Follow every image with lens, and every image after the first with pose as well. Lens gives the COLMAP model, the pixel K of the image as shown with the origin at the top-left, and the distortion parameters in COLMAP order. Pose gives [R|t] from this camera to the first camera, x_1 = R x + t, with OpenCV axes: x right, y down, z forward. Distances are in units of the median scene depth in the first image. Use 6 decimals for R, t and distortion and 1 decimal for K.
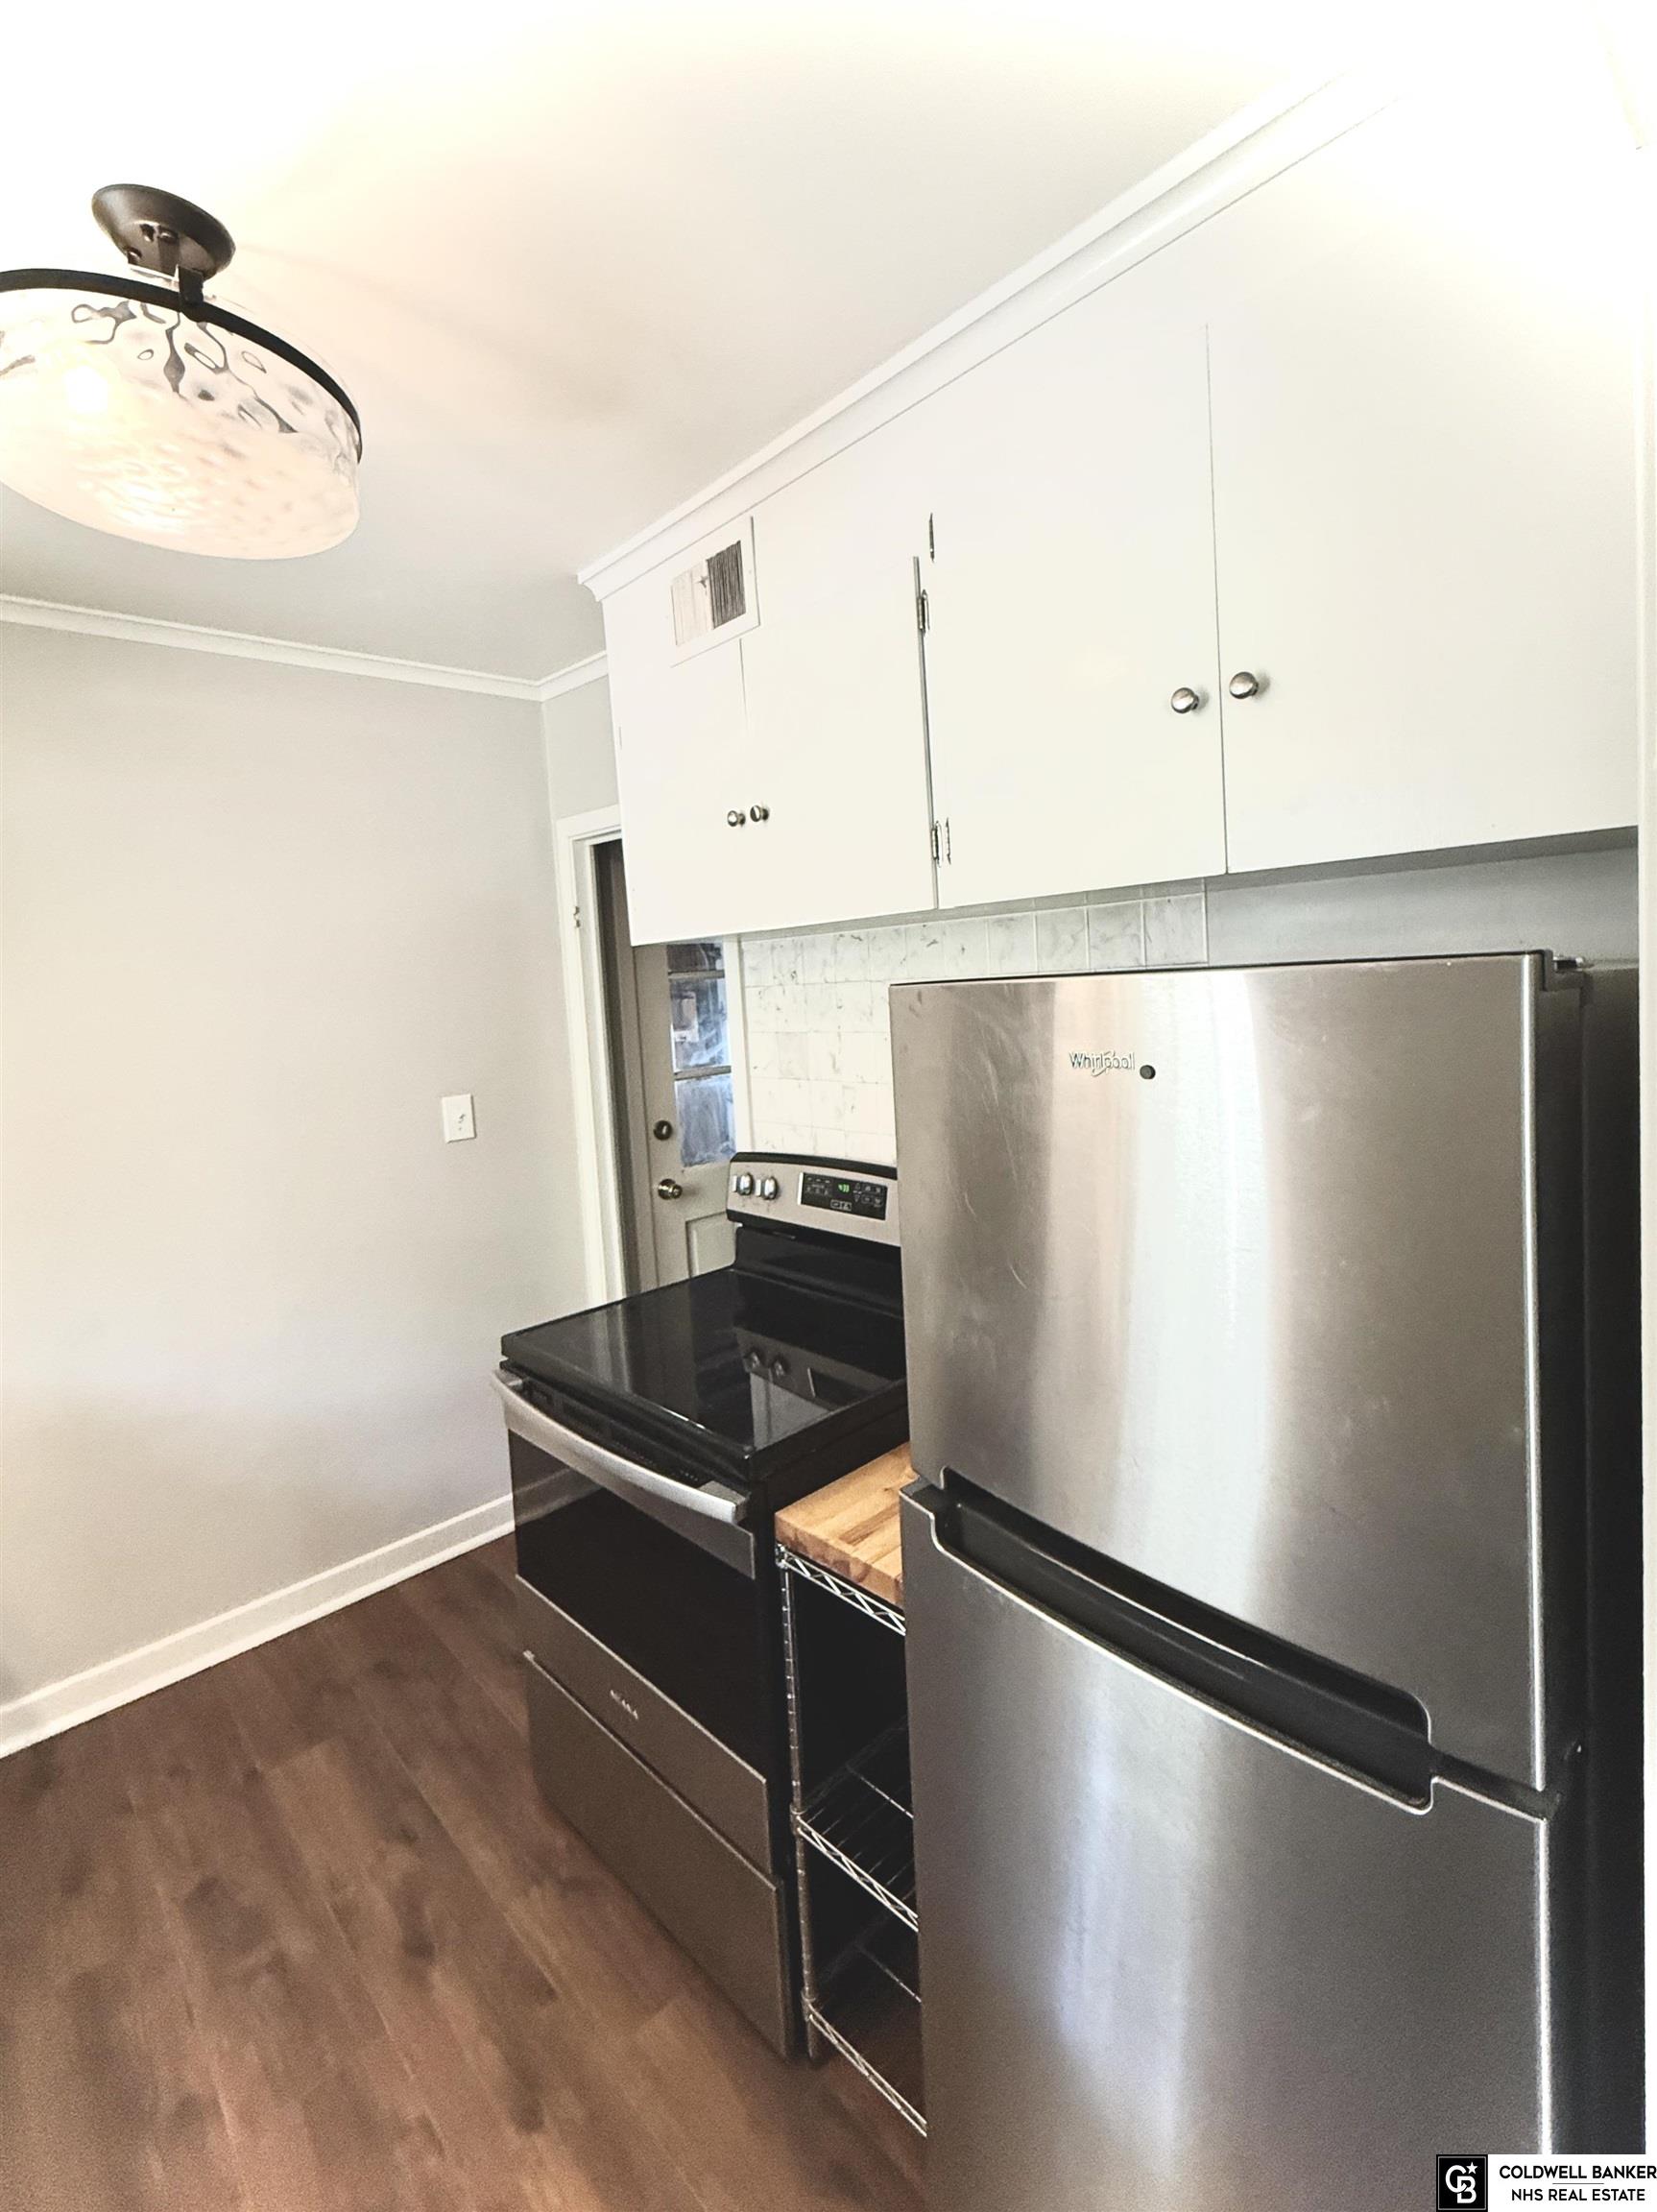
lens RADIAL K [[987.7, 0, 824.2], [0, 987.7, 1049.1], [0, 0, 1]] dist [0.003392, -0.000085]
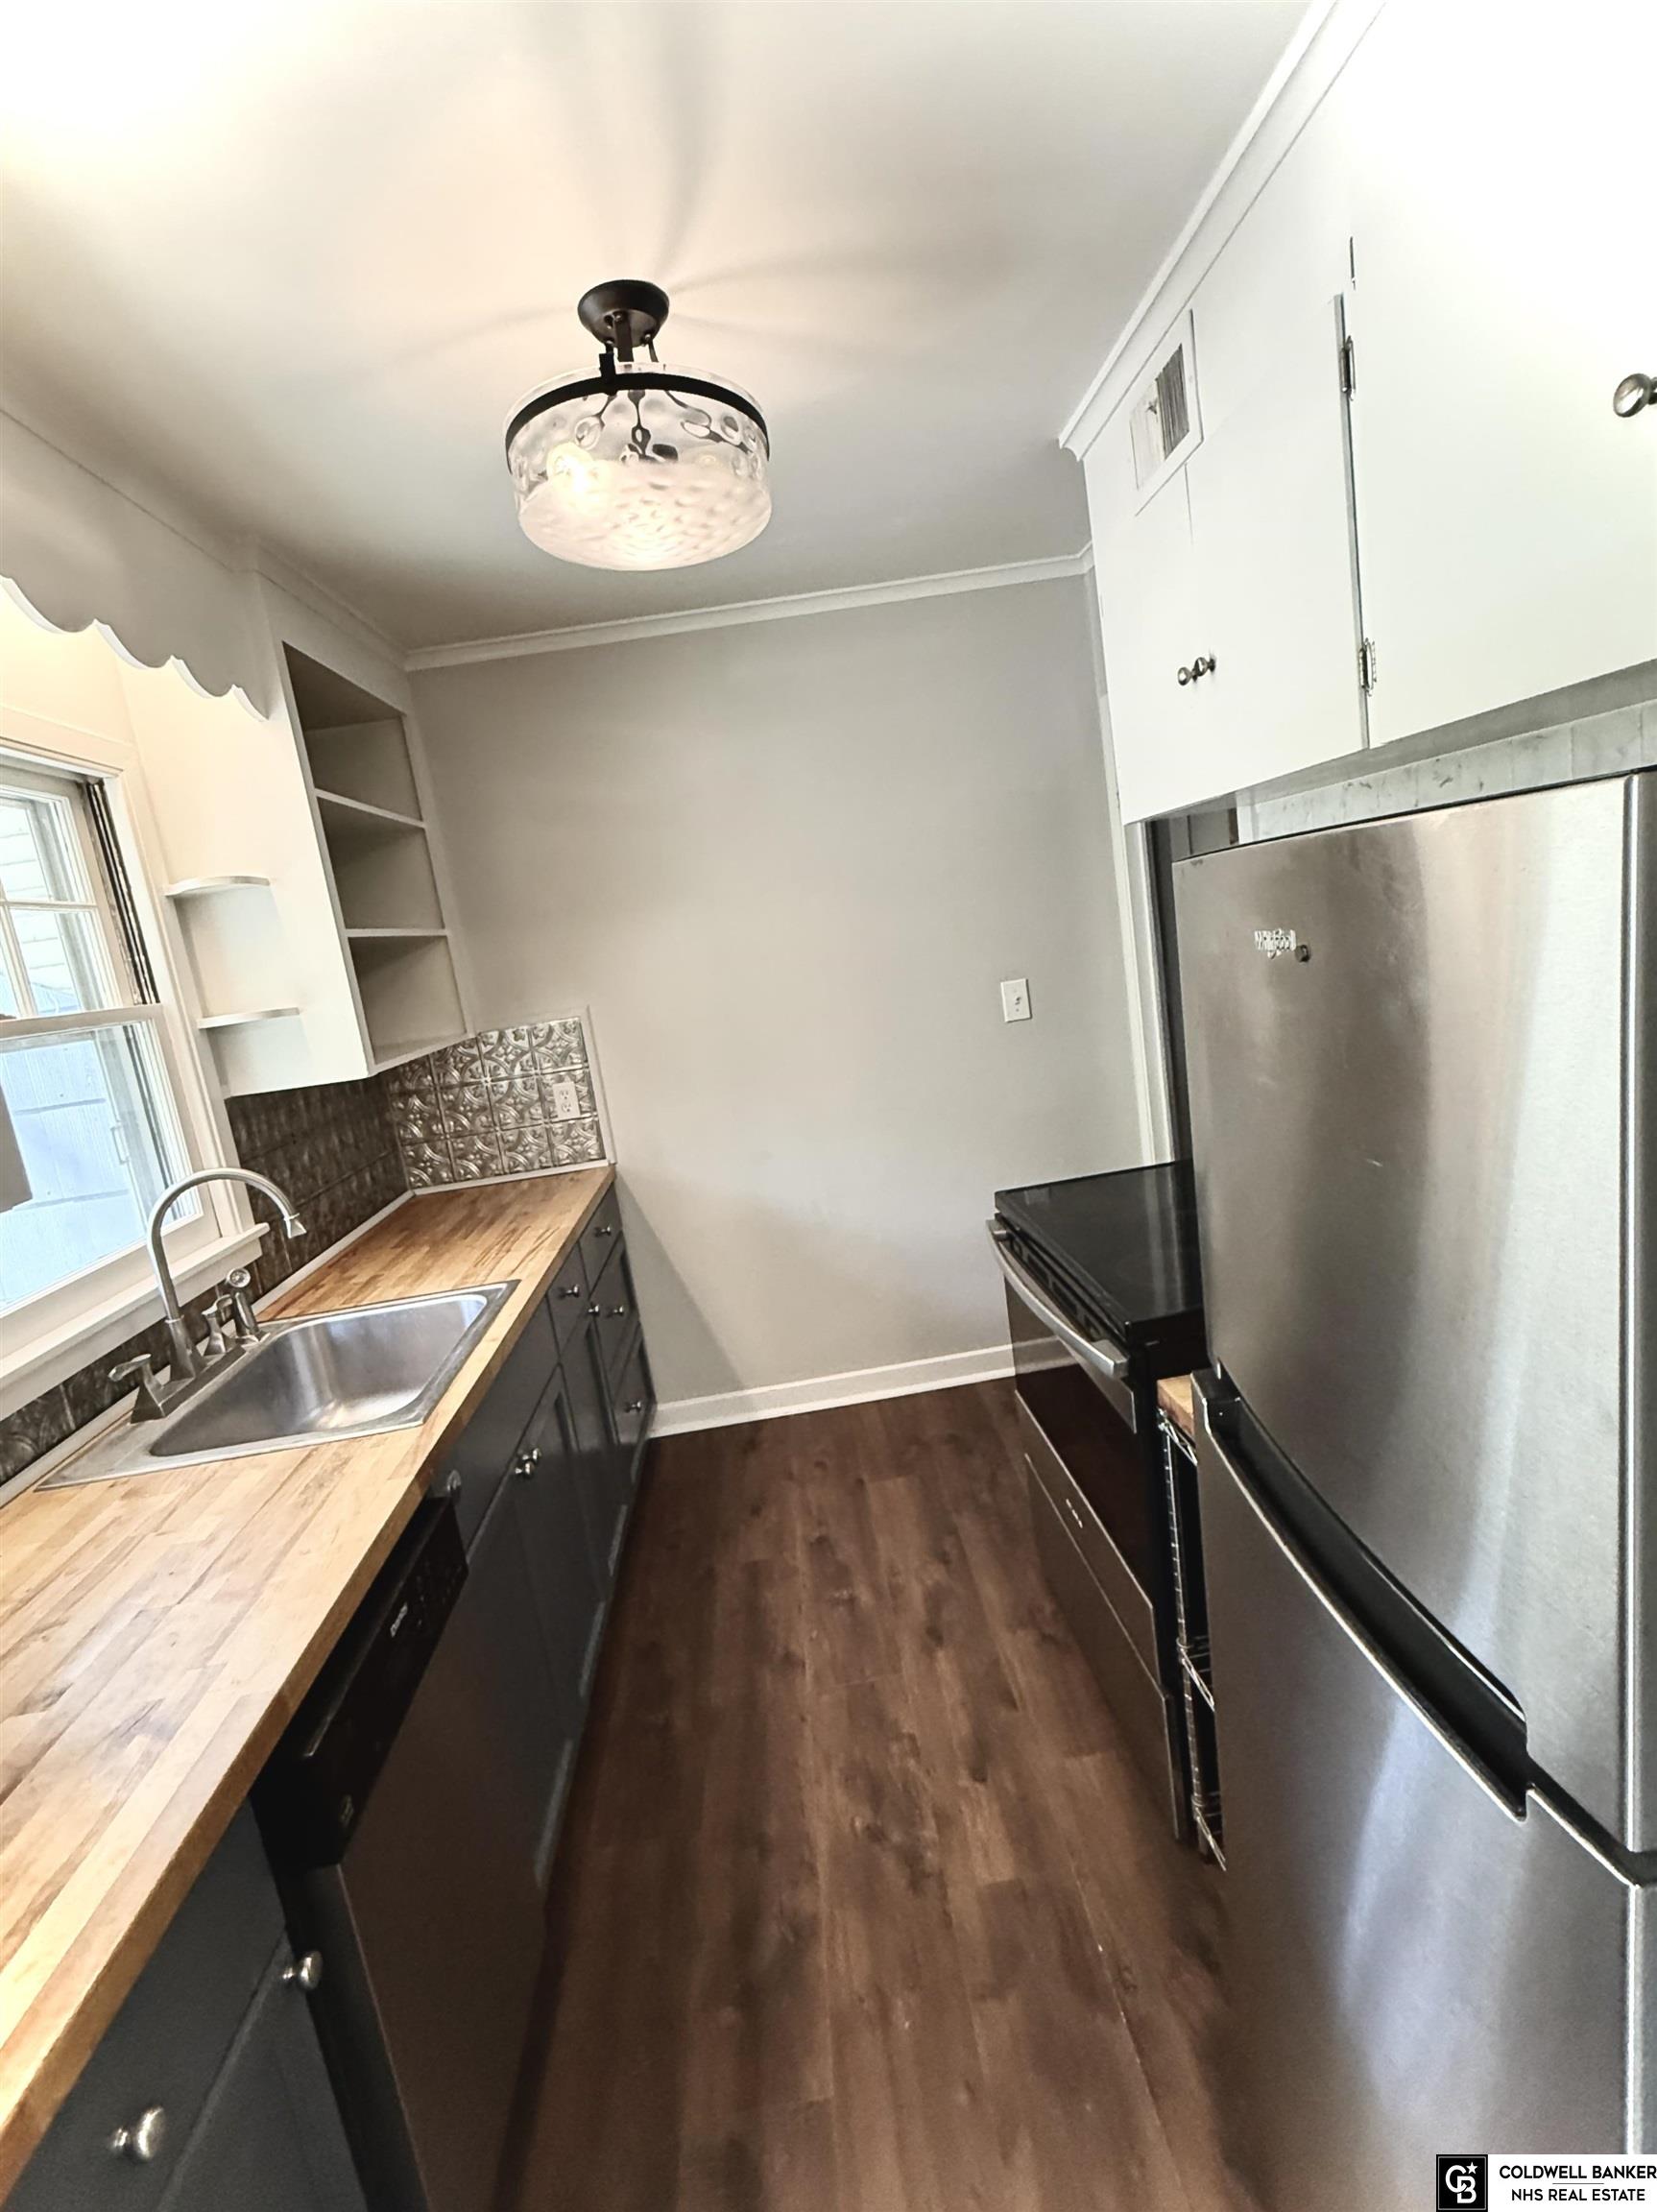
lens RADIAL K [[970.9, 0, 821.8], [0, 970.9, 1102.0], [0, 0, 1]] dist [-0.000068, -0.000610]
pose [[0.774549, 0.056894, -0.629950, 0.243887], [0.055794, 0.985919, 0.157644, -0.002459], [0.630048, -0.157251, 0.760468, 0.032408]]
